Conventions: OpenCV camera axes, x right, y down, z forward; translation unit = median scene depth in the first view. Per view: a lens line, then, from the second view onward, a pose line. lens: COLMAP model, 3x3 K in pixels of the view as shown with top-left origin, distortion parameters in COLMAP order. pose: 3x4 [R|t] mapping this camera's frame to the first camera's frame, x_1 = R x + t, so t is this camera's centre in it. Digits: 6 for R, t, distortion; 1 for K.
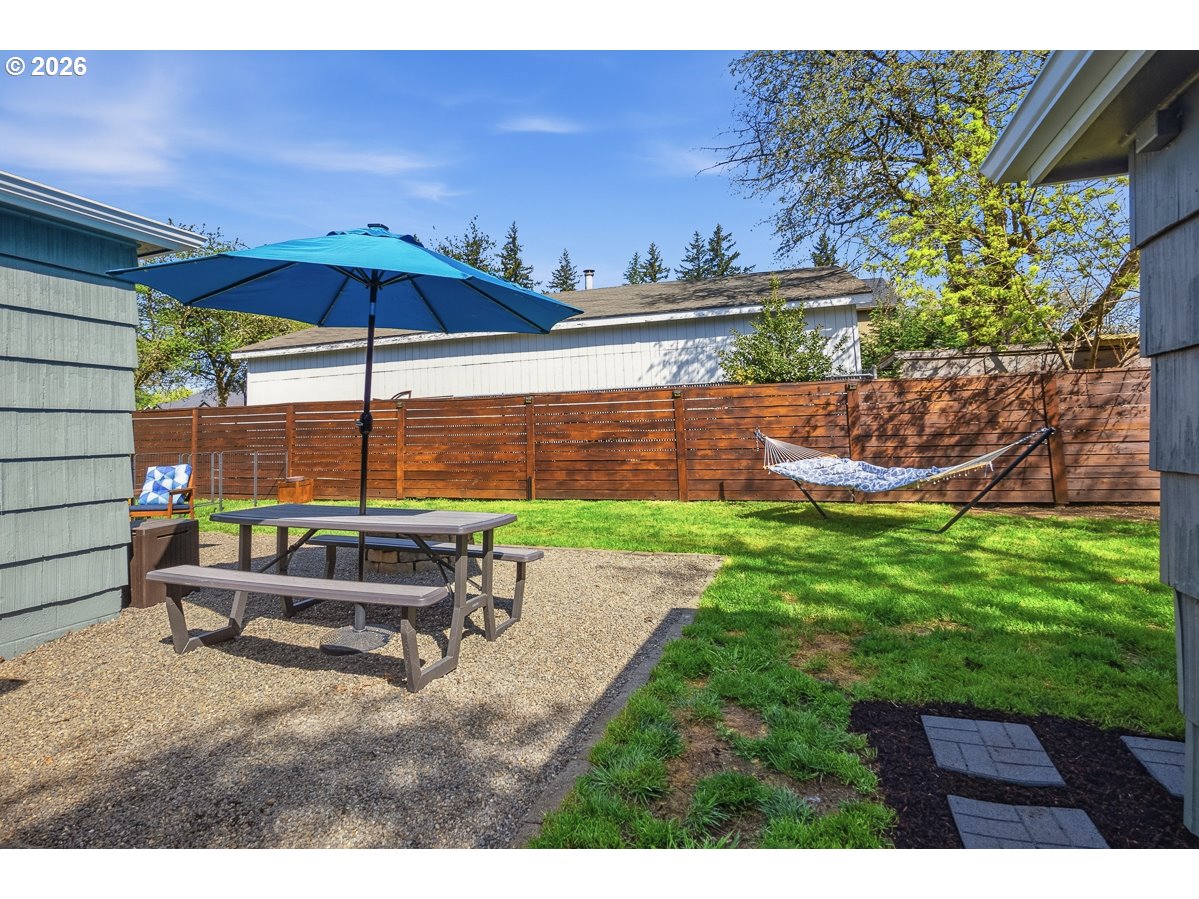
lens RADIAL K [[577.9, 0, 598.7], [0, 577.9, 394.6], [0, 0, 1]] dist [-0.024395, -0.000046]
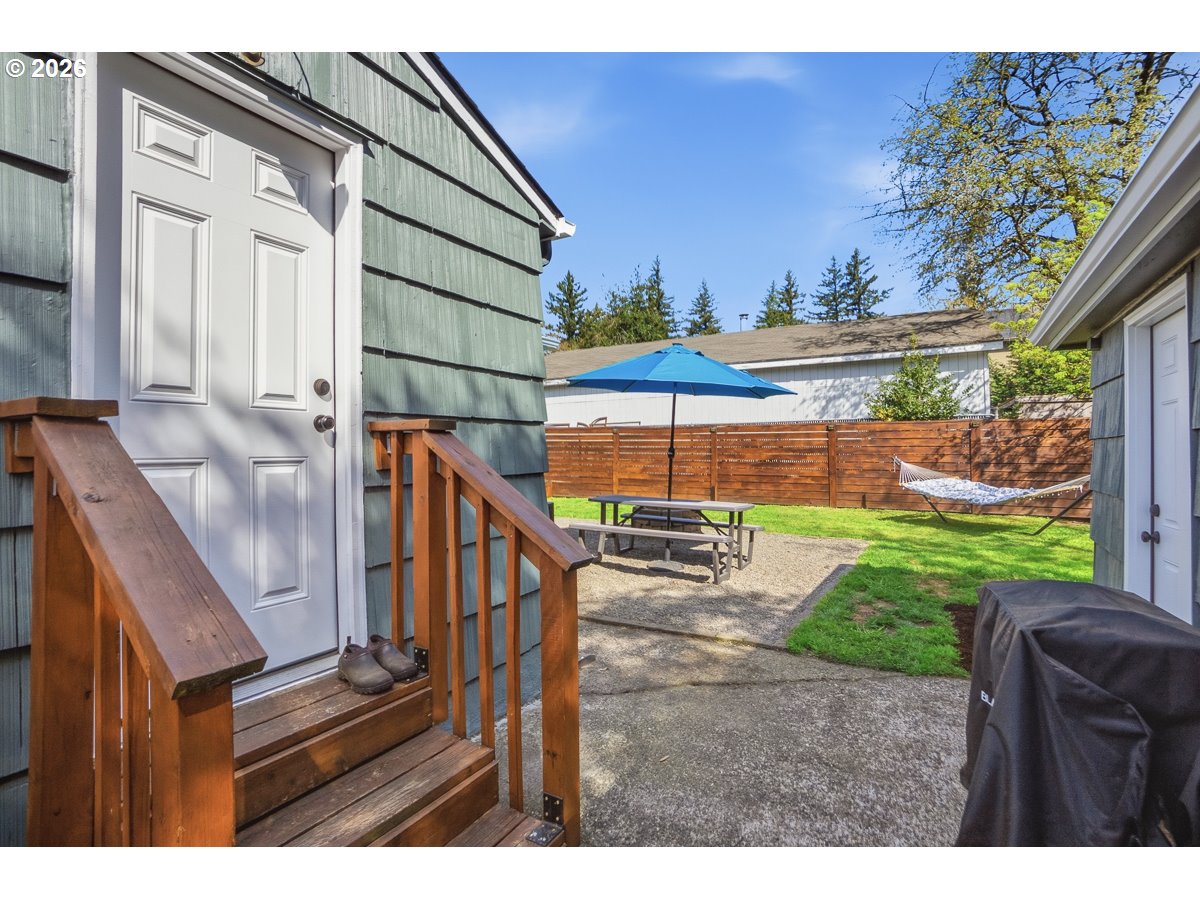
lens RADIAL K [[540.6, 0, 600.0], [0, 540.6, 450.0], [0, 0, 1]] dist [-0.063699, 0.026952]
pose [[0.973430, 0.021732, -0.227952, -0.102554], [-0.005216, 0.997332, 0.072807, -0.036917], [0.228926, -0.069684, 0.970946, -0.326176]]
